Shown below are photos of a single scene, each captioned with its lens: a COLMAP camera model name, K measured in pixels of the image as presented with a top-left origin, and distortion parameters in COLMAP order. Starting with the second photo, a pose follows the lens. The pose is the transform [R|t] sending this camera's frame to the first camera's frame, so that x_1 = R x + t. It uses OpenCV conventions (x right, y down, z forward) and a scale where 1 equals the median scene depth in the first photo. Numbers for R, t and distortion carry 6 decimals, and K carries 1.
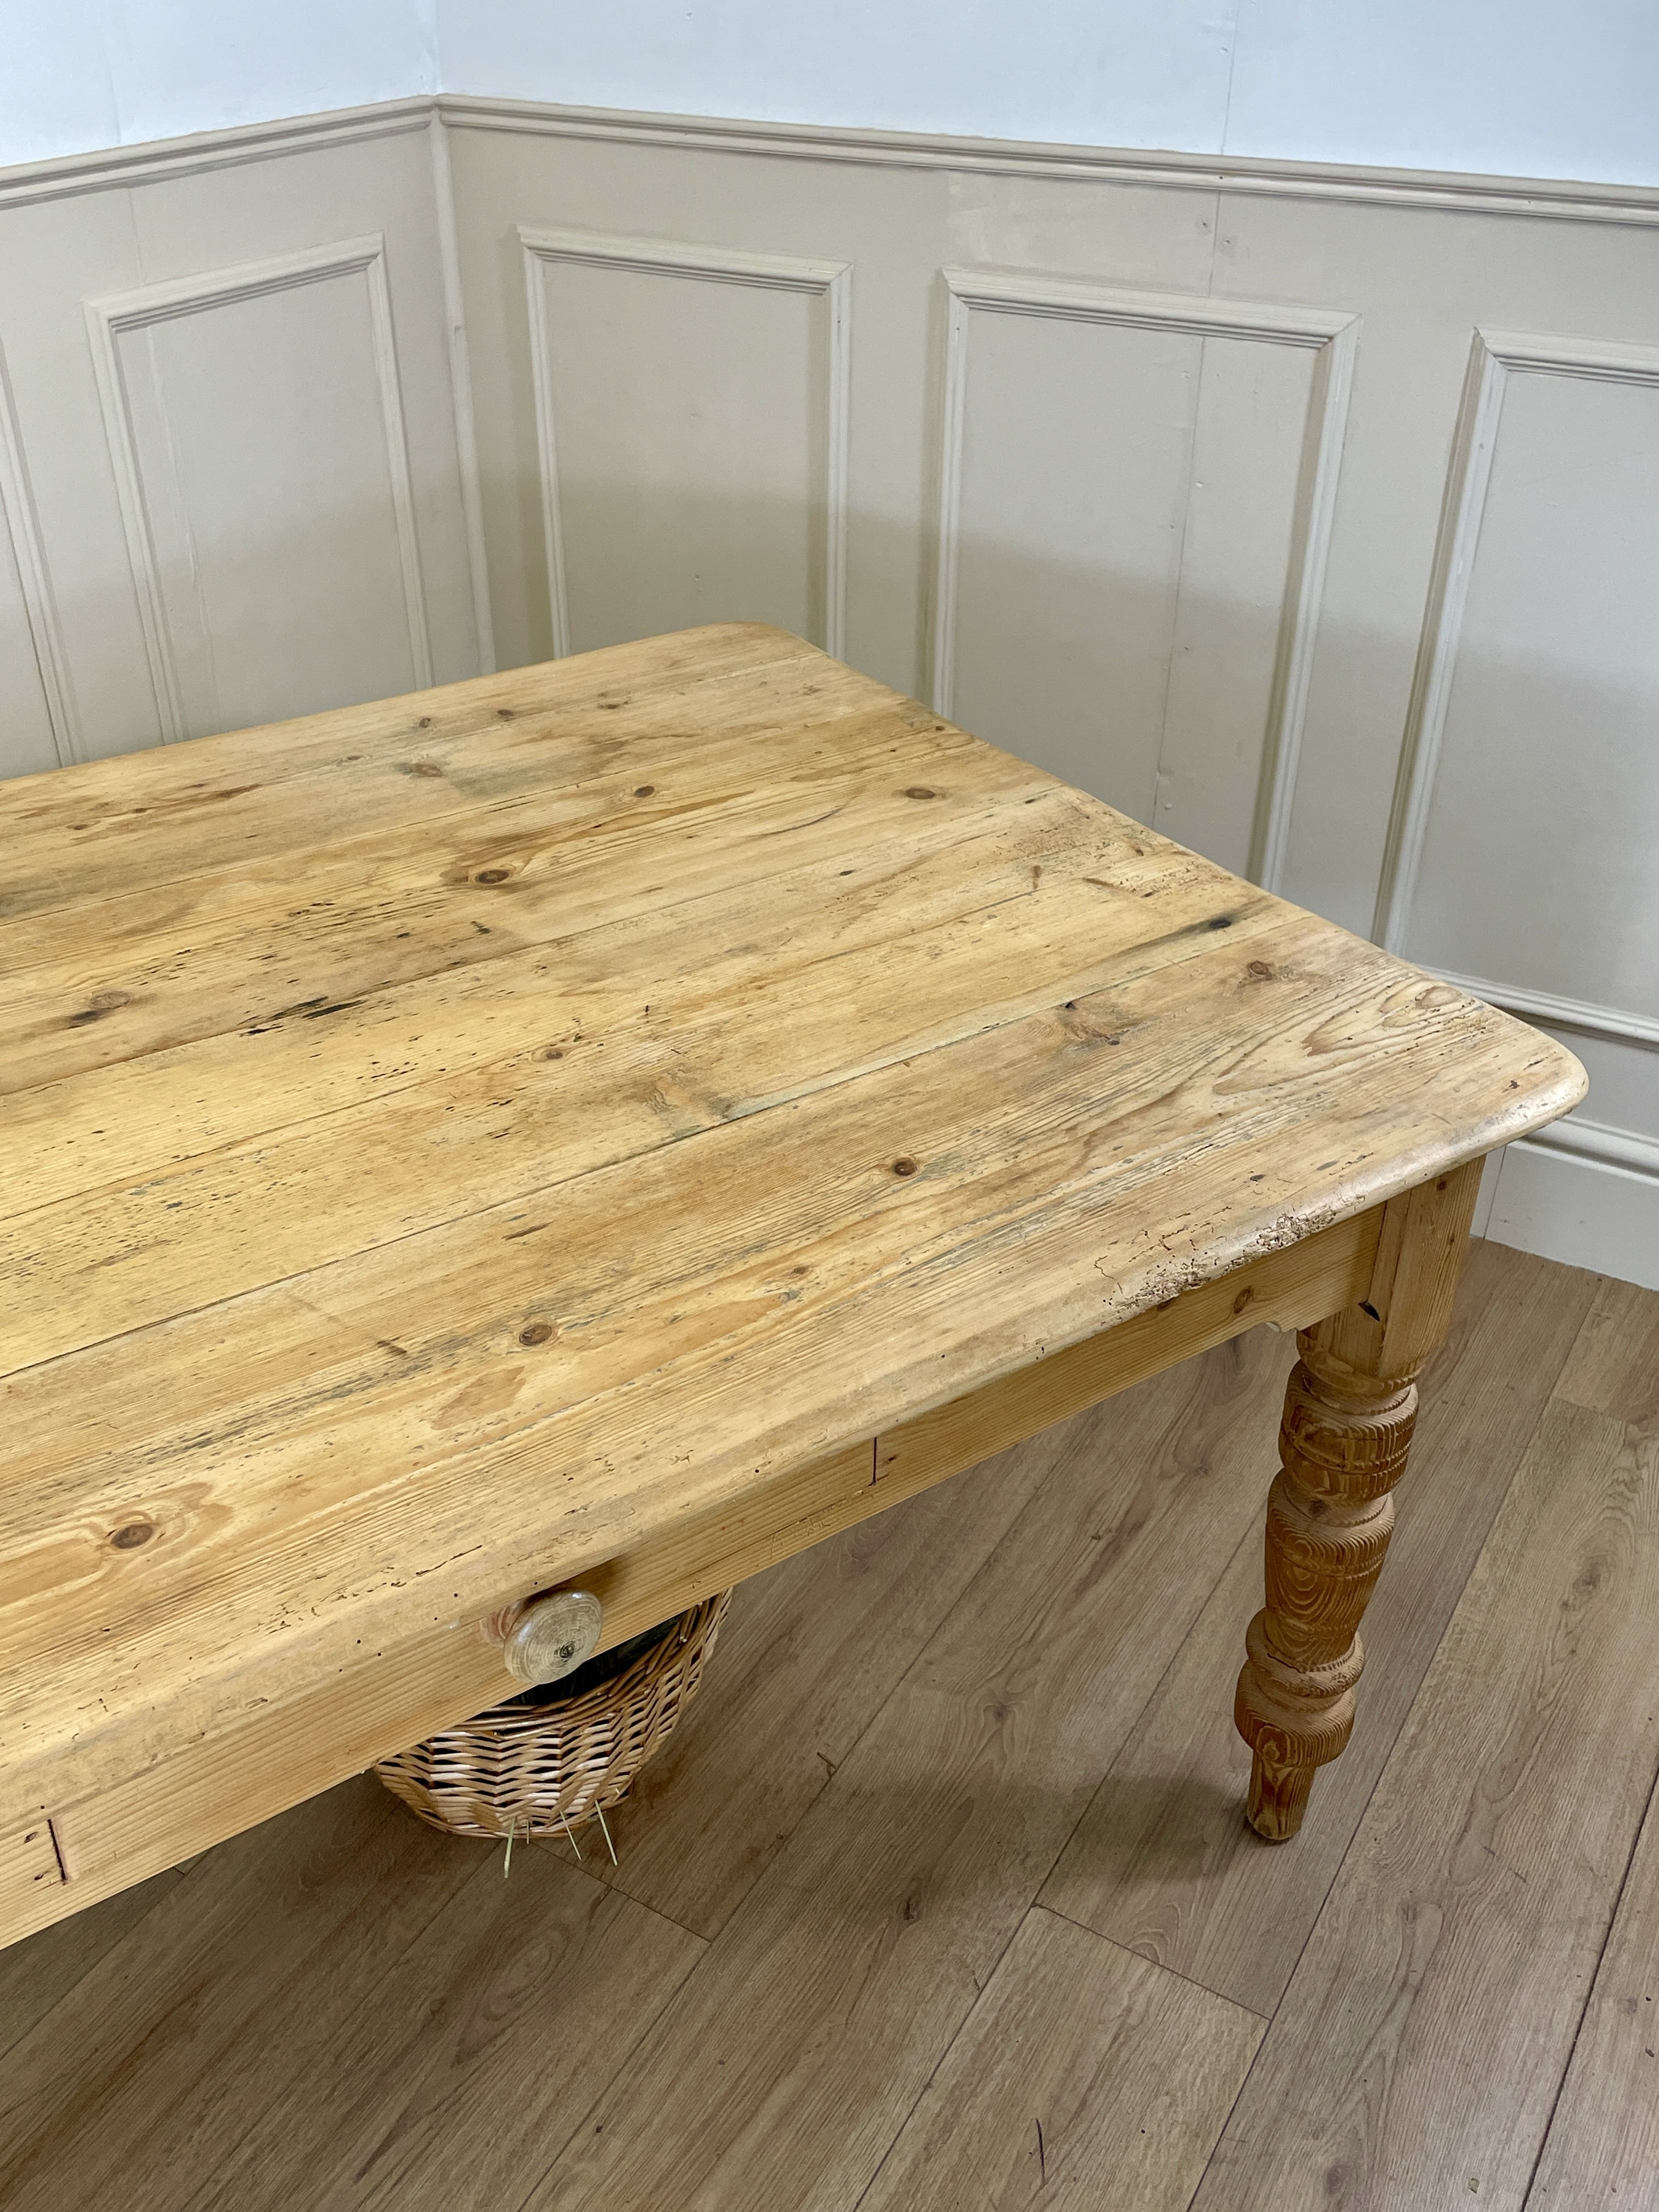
lens RADIAL K [[2055.6, 0, 824.9], [0, 2055.6, 1092.5], [0, 0, 1]] dist [0.045227, 0.000000]
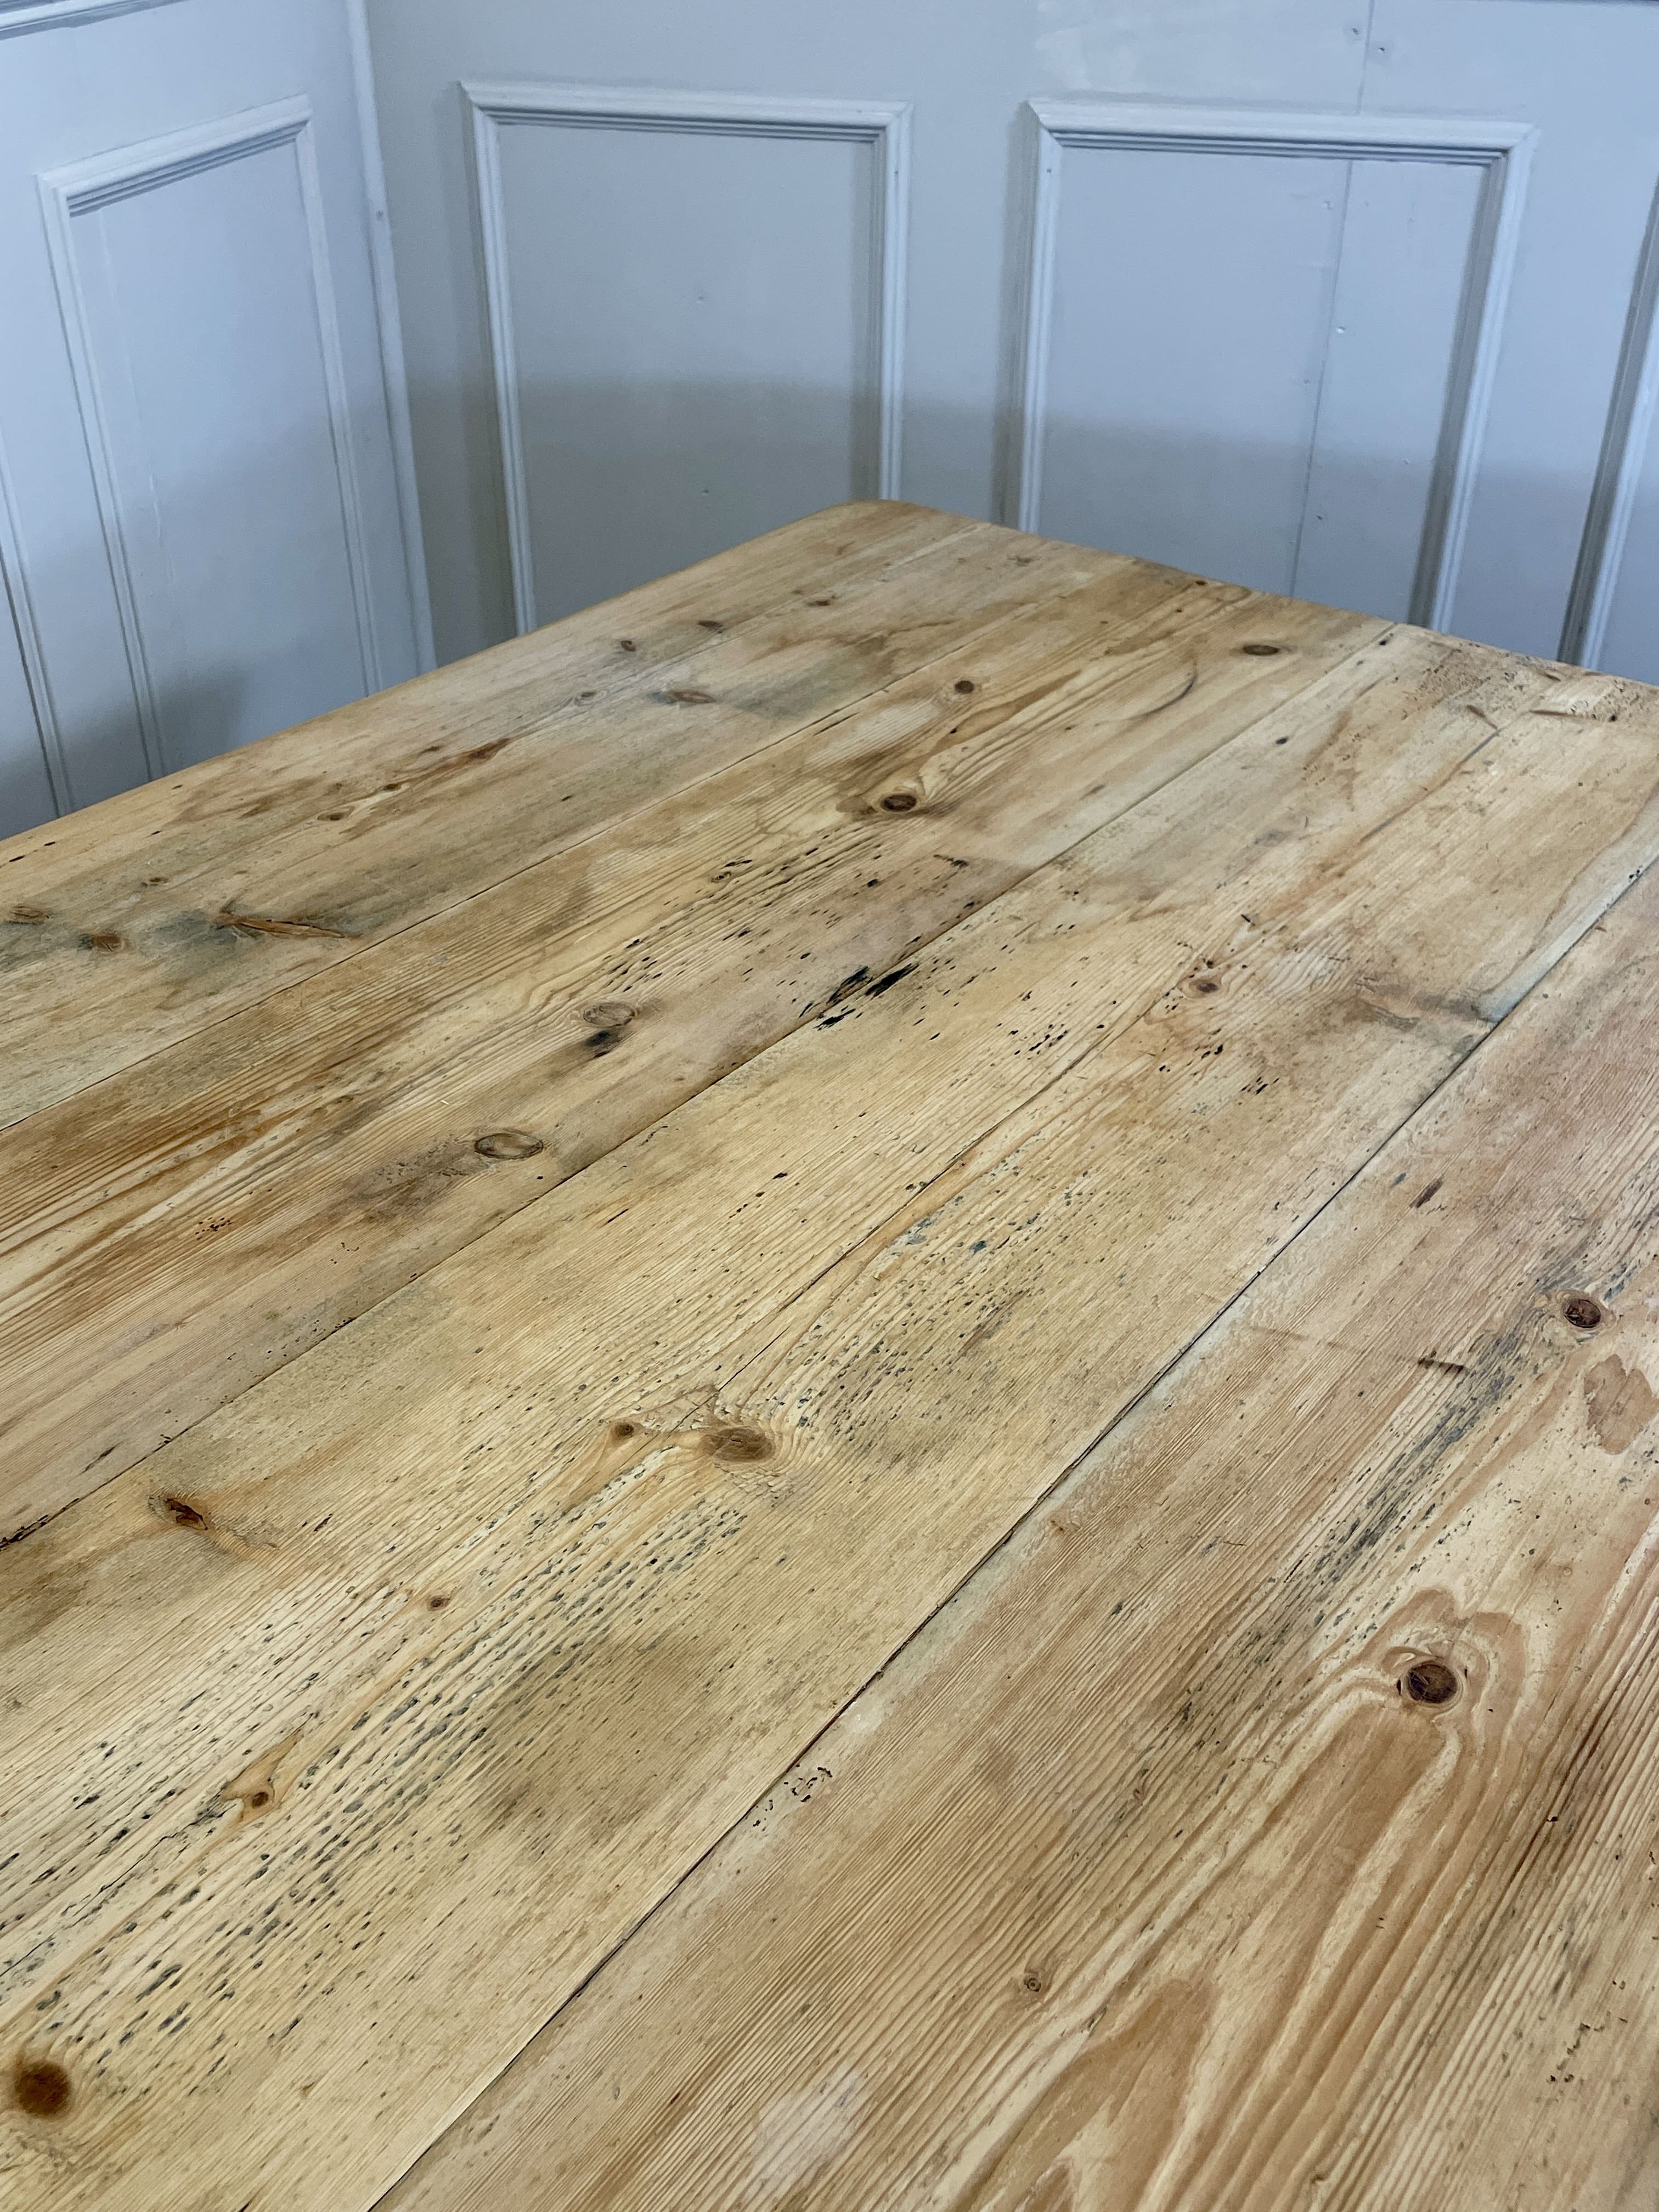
lens RADIAL K [[2055.6, 0, 815.2], [0, 2055.6, 1099.0], [0, 0, 1]] dist [0.045227, 0.000000]
pose [[0.949557, -0.172802, 0.261688, -0.464402], [0.167757, 0.984947, 0.041677, -0.032150], [-0.264950, 0.004325, 0.964252, 0.253814]]
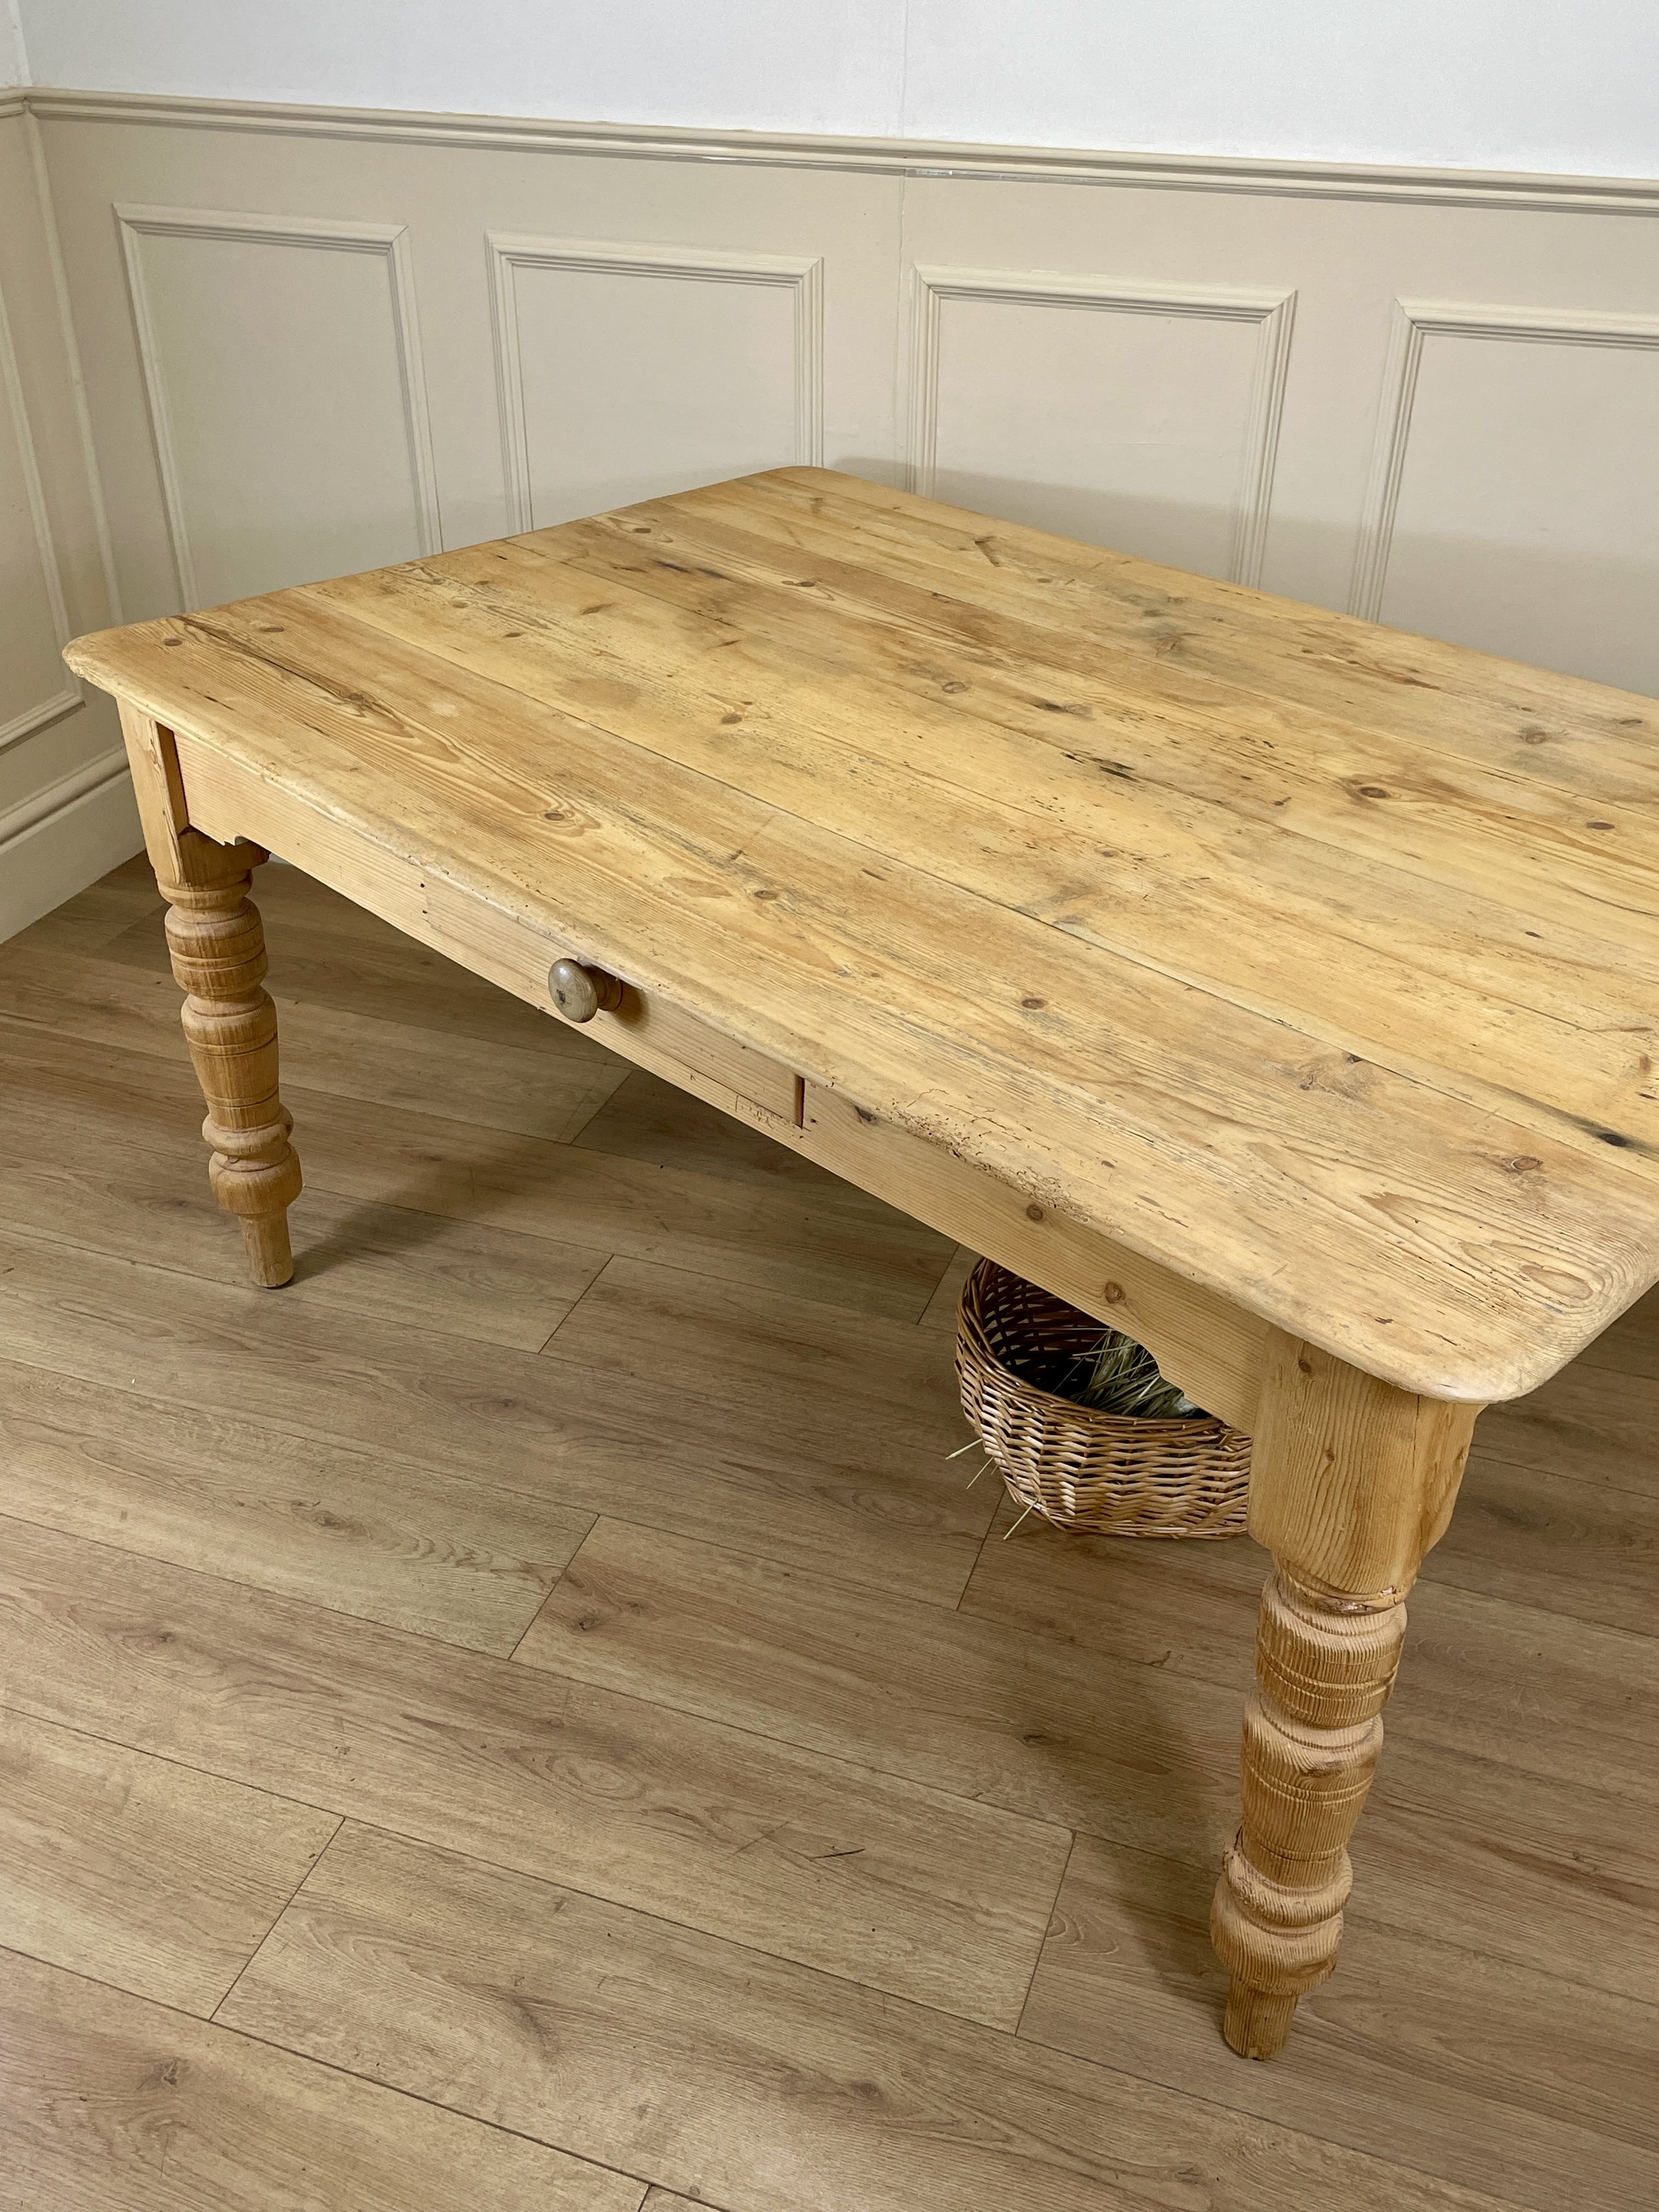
lens RADIAL K [[2055.6, 0, 829.8], [0, 2055.6, 1094.3], [0, 0, 1]] dist [0.045227, 0.000000]
pose [[0.185052, 0.515978, -0.836374, 0.902450], [-0.526425, 0.770713, 0.358996, -0.249923], [0.829839, 0.373855, 0.414246, 0.372476]]
